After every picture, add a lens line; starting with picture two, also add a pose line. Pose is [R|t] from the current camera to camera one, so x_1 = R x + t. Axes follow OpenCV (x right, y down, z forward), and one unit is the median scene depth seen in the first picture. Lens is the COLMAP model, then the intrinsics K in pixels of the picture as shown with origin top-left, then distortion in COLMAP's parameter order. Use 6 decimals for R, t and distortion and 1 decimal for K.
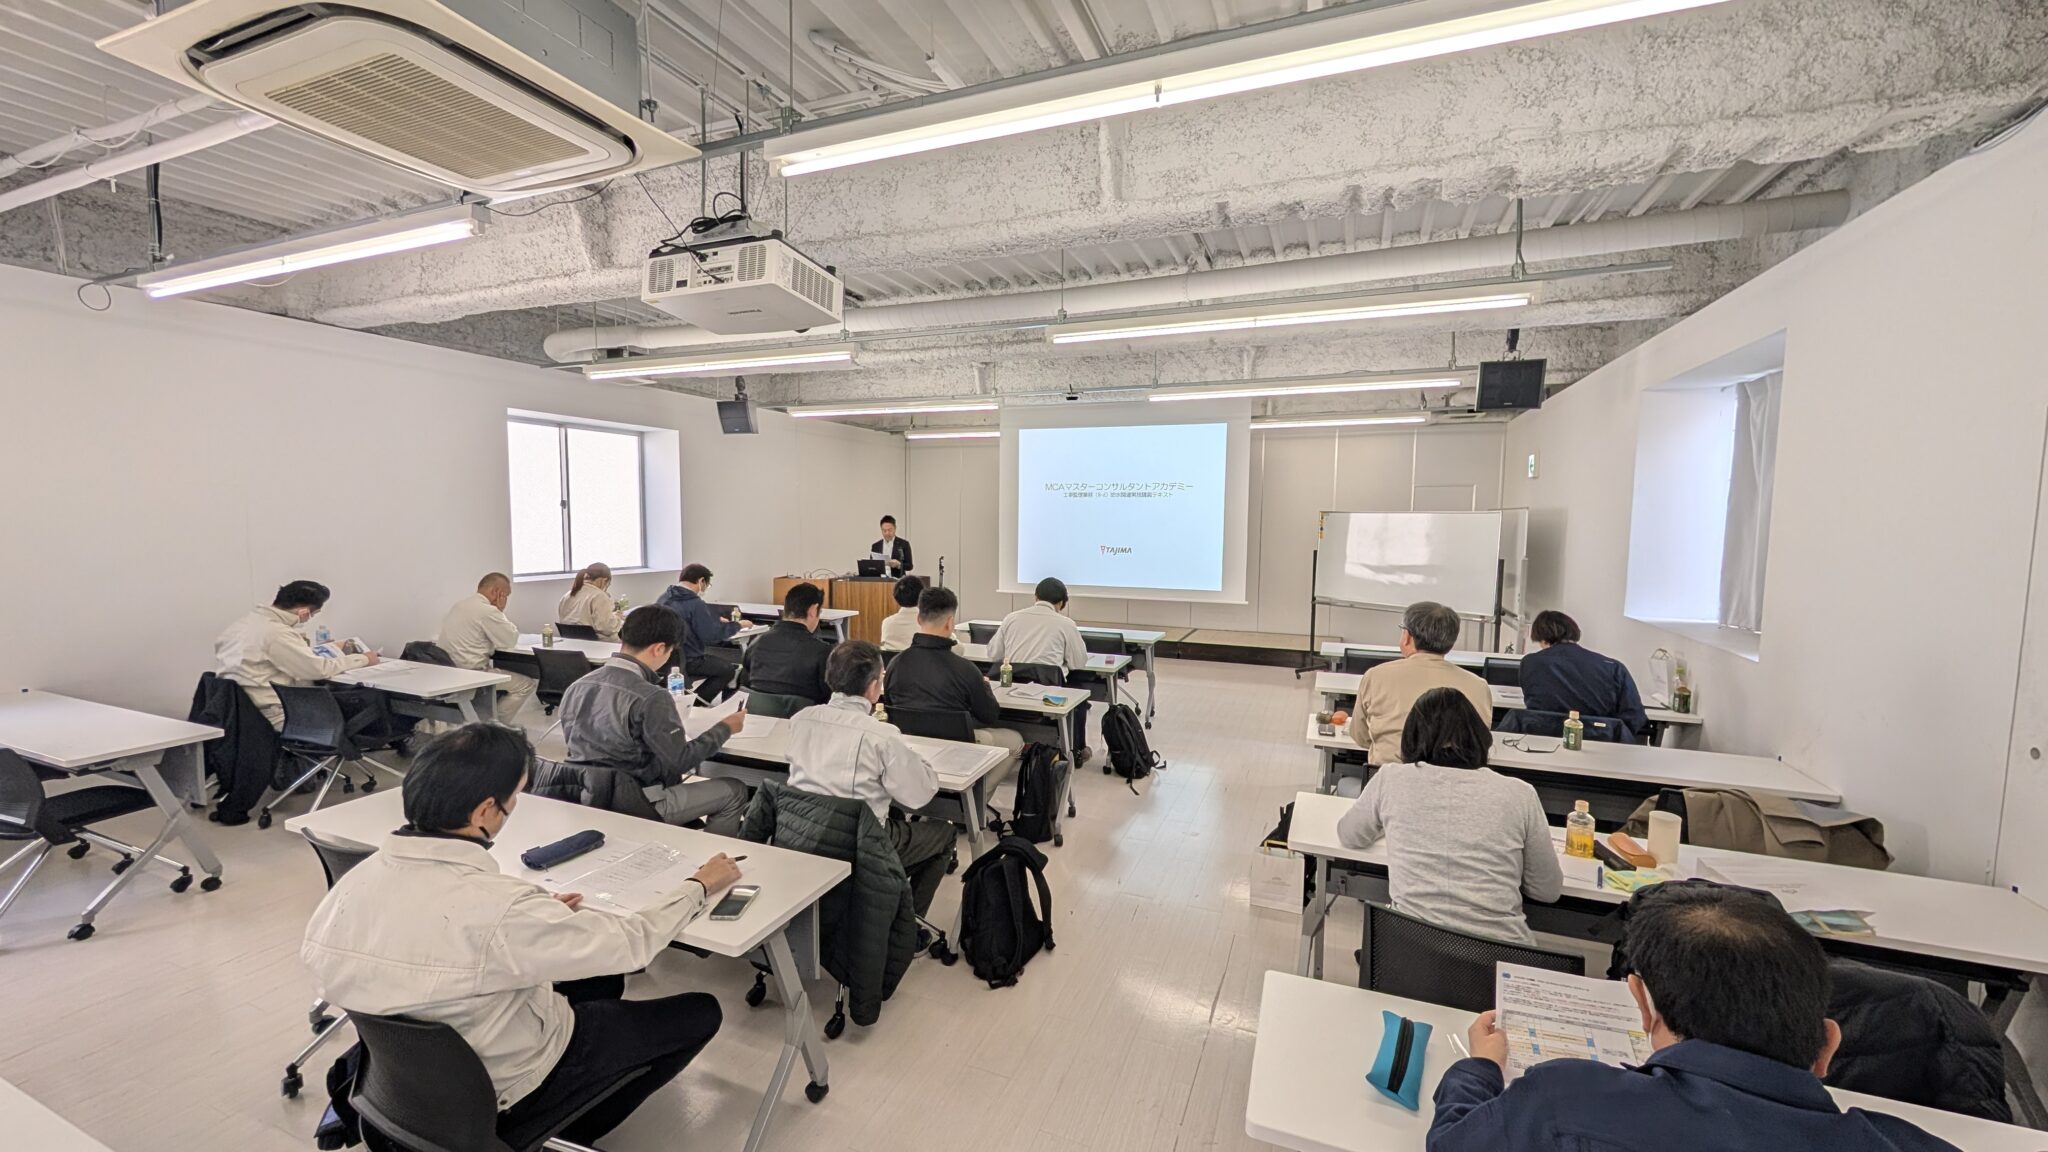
lens RADIAL K [[769.5, 0, 1028.8], [0, 769.5, 572.9], [0, 0, 1]] dist [-0.002352, -0.000049]
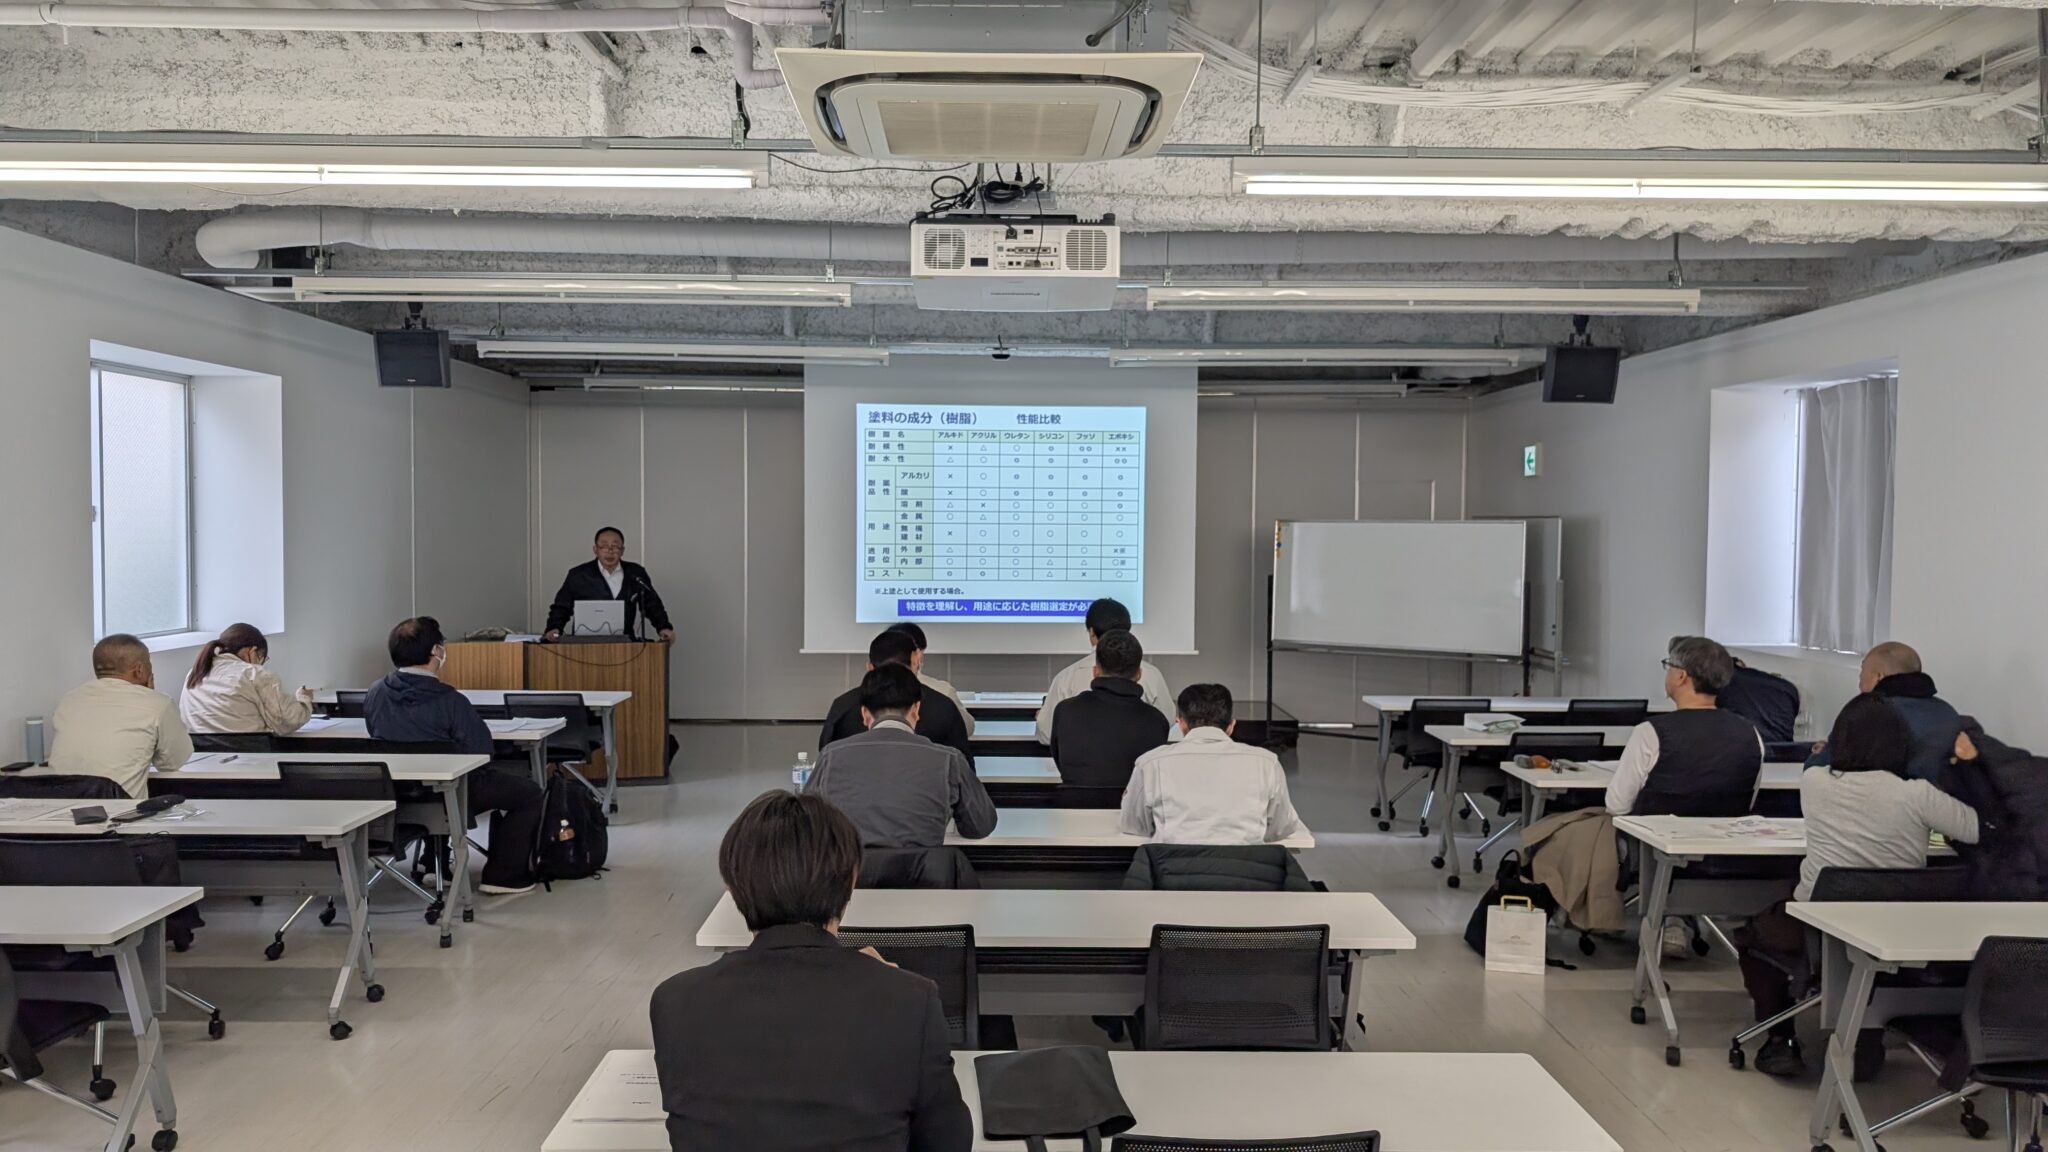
lens RADIAL K [[1496.1, 0, 1023.1], [0, 1496.1, 577.5], [0, 0, 1]] dist [0.003567, -0.003029]
pose [[0.921874, -0.019535, 0.386996, -0.493739], [0.032115, 0.999144, -0.026066, 0.000492], [-0.386156, 0.036458, 0.921713, -0.224731]]
